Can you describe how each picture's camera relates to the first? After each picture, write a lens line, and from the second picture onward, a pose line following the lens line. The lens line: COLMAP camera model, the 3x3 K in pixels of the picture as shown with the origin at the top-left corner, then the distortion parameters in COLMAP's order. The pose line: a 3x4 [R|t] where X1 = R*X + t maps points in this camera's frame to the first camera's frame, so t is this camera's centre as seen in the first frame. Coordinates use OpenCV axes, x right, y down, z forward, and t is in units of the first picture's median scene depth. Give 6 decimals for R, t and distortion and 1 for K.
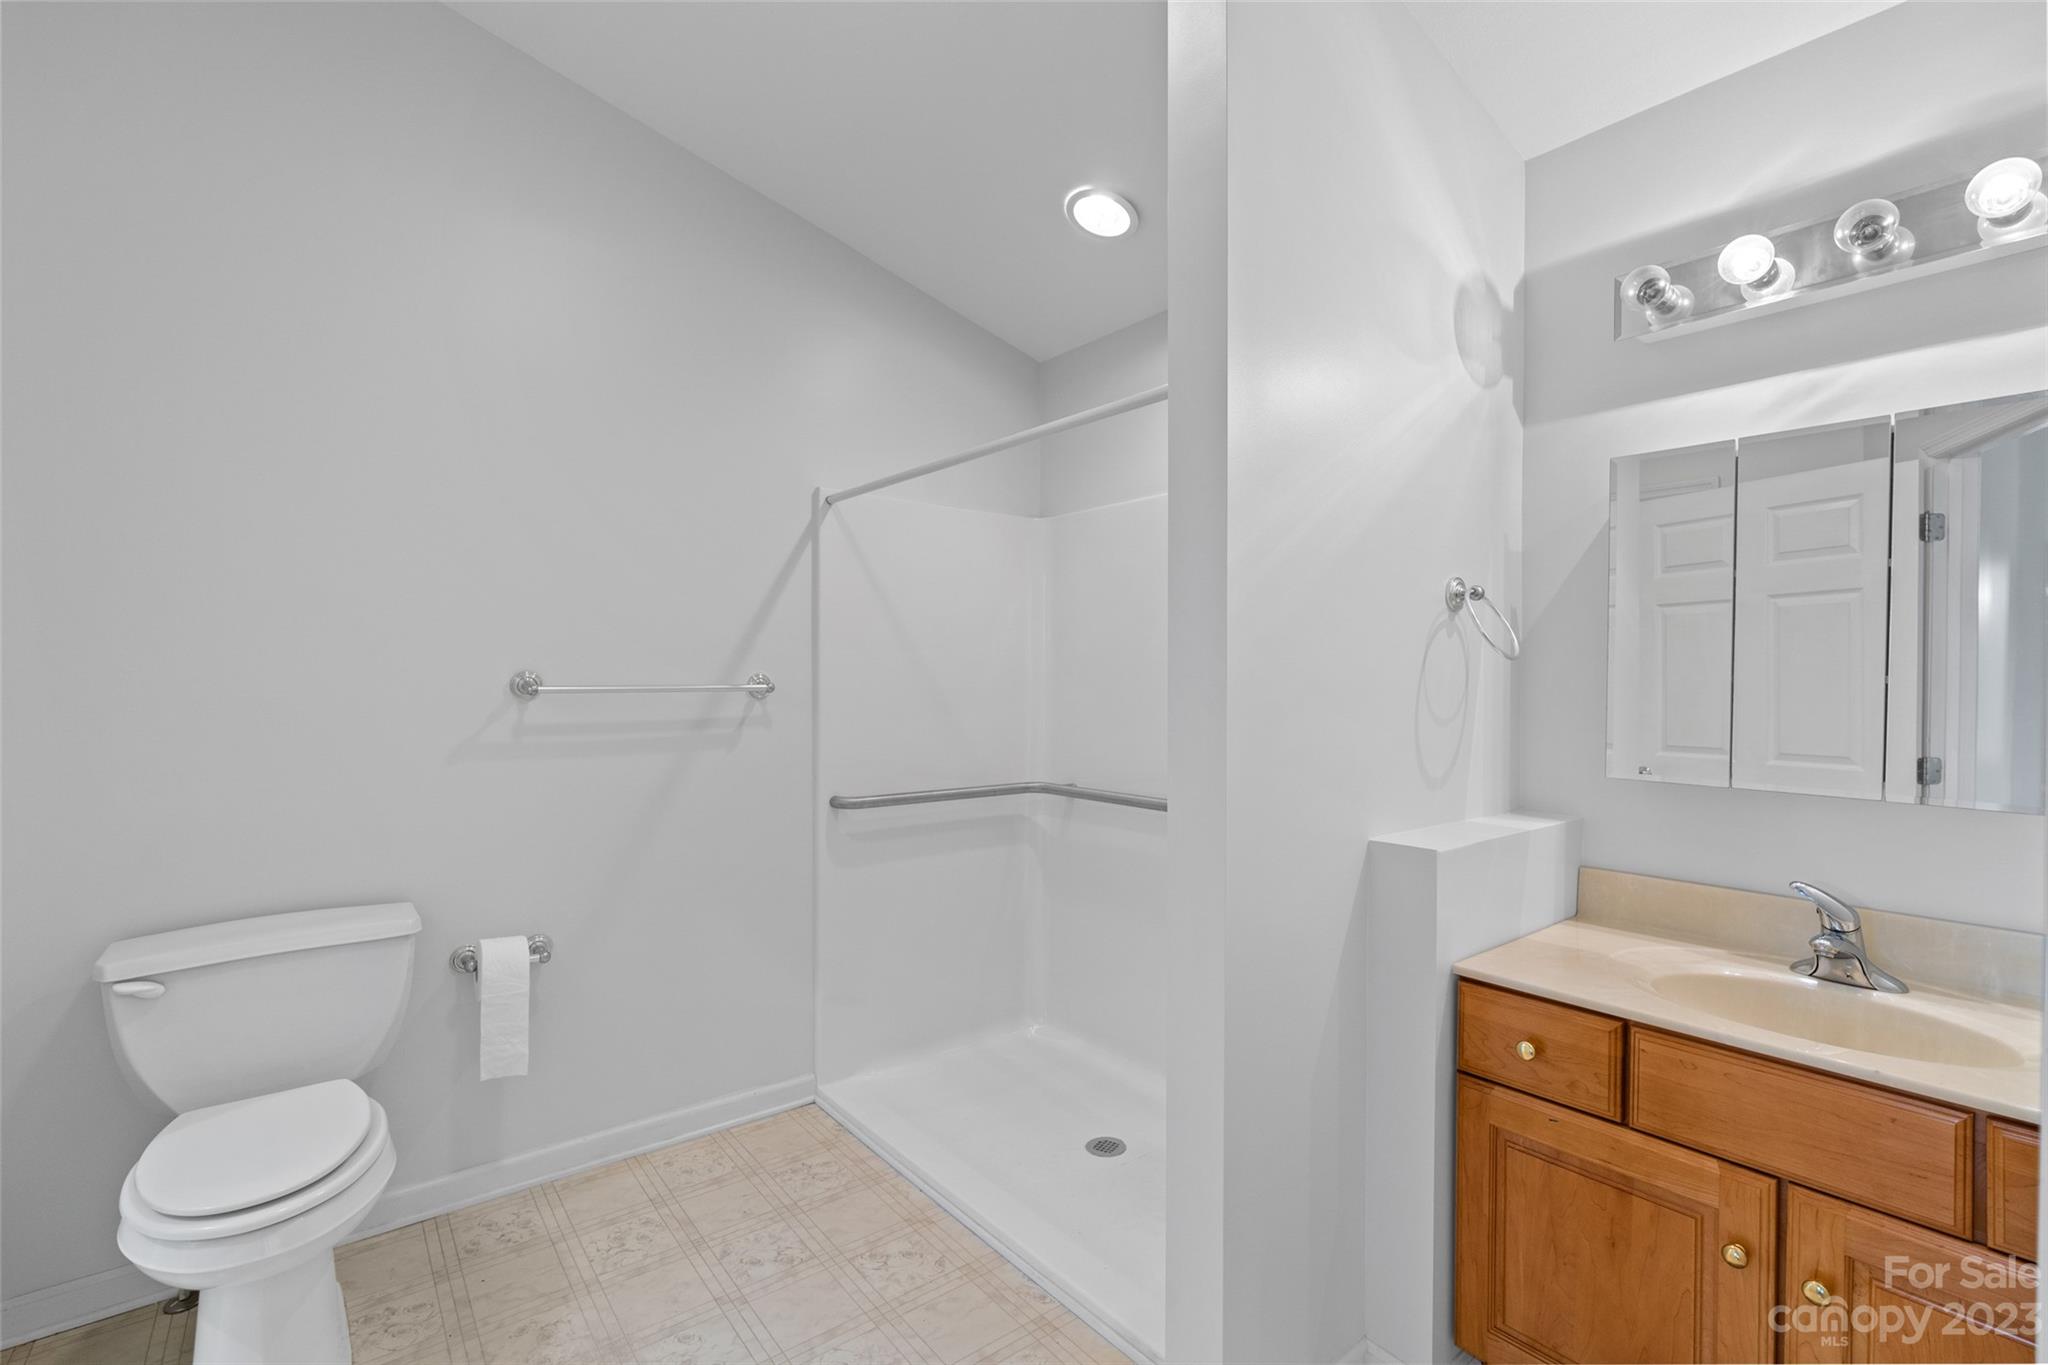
lens RADIAL K [[933.7, 0, 1030.2], [0, 933.7, 683.8], [0, 0, 1]] dist [-0.006504, 0.002803]
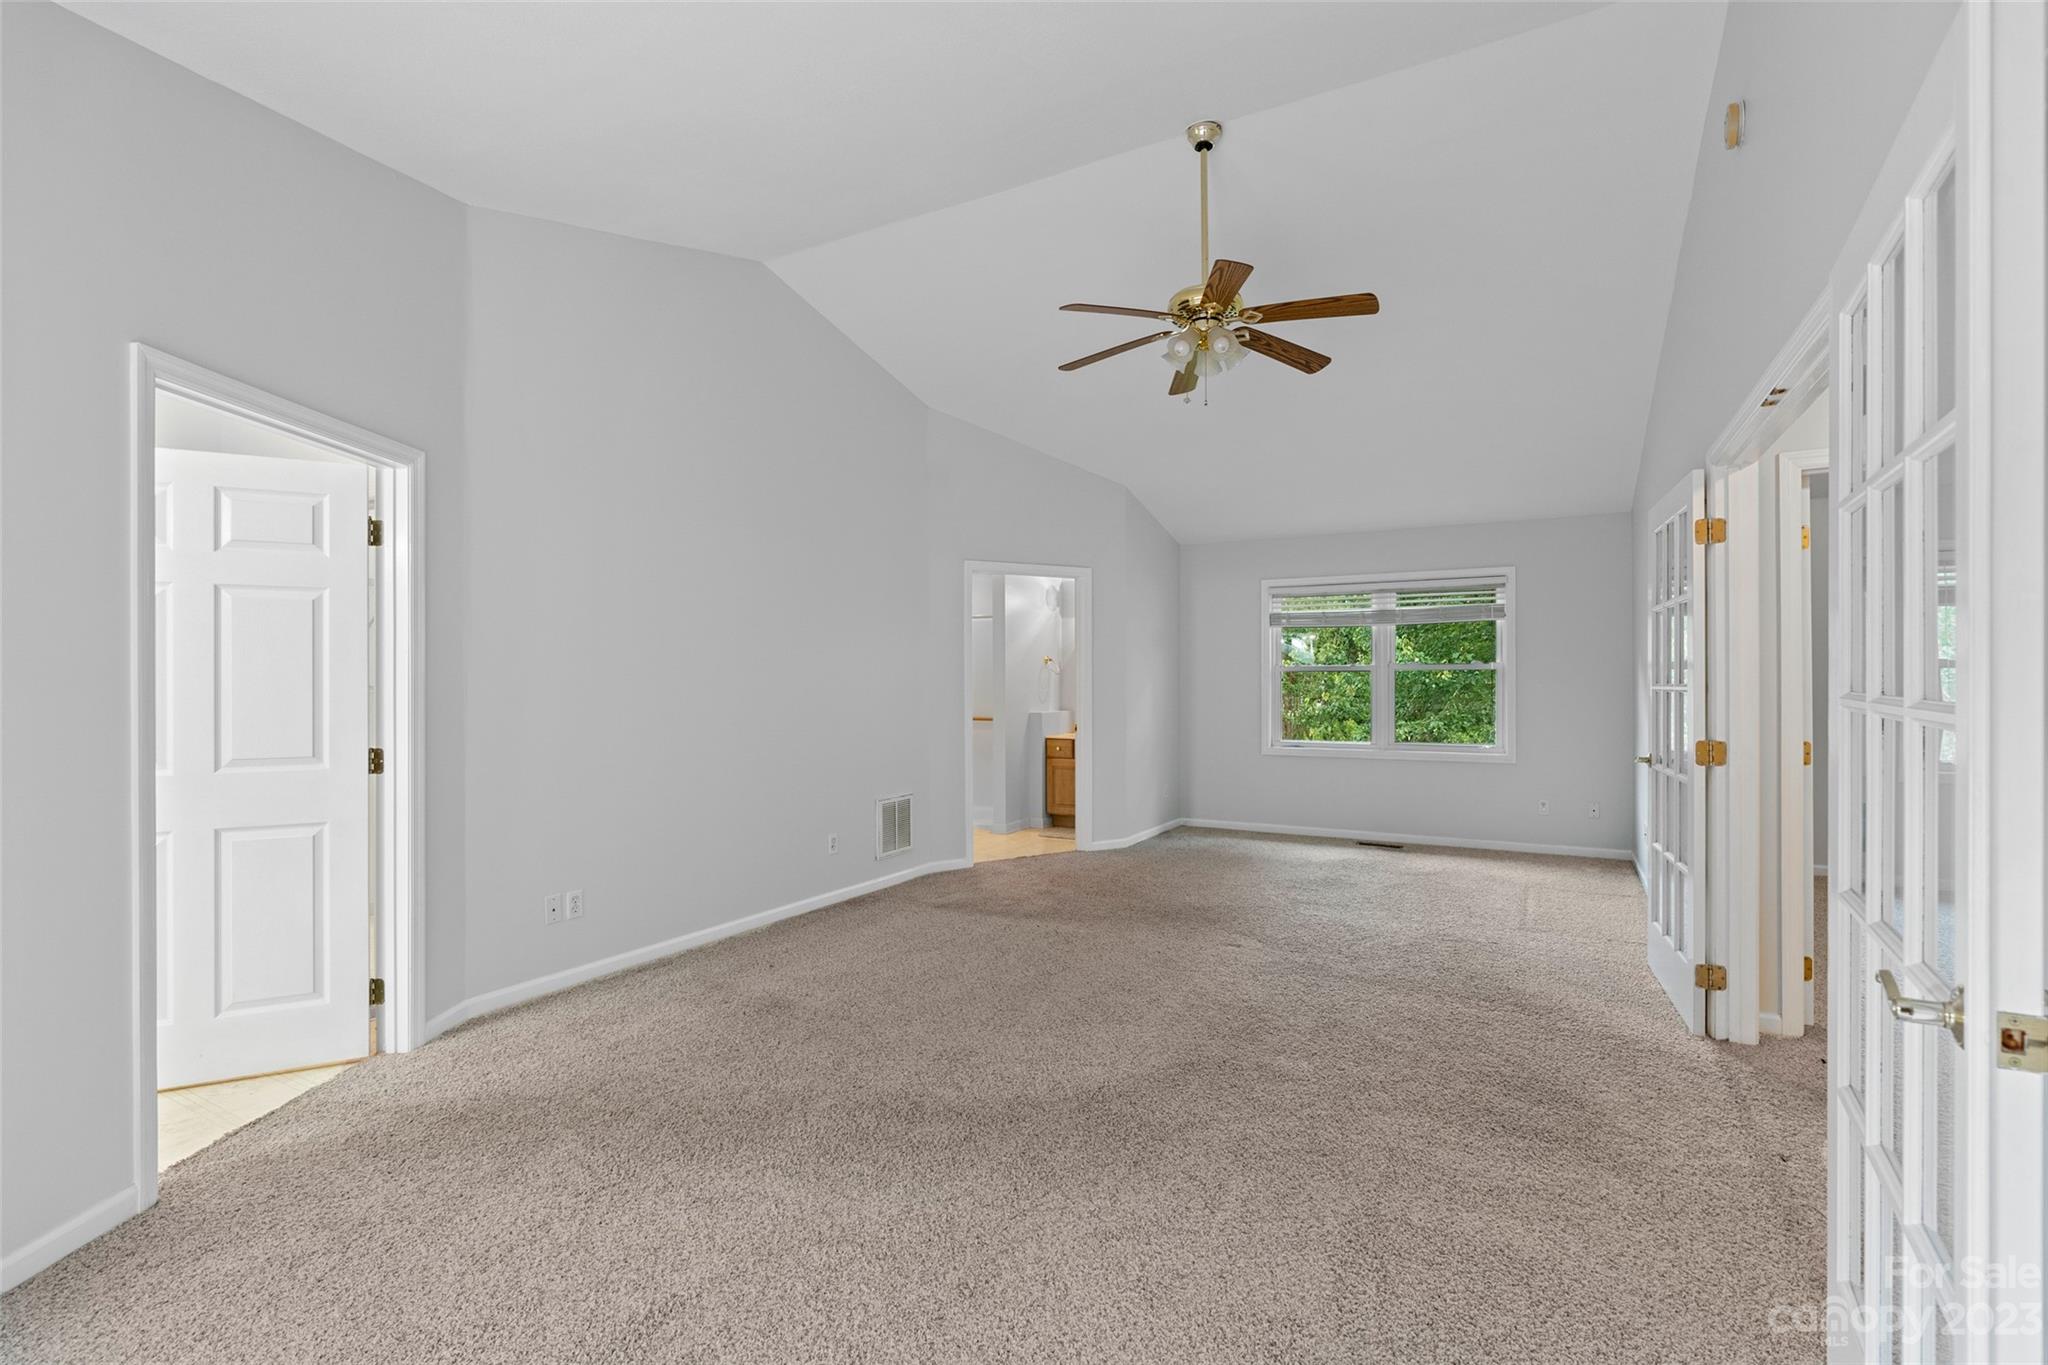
lens RADIAL K [[933.7, 0, 1024.0], [0, 933.7, 678.9], [0, 0, 1]] dist [-0.006504, 0.002803]
pose [[0.926450, 0.000018, 0.376418, -1.402090], [0.000852, 0.999997, -0.002144, 0.006023], [-0.376417, 0.002307, 0.926447, -3.278475]]
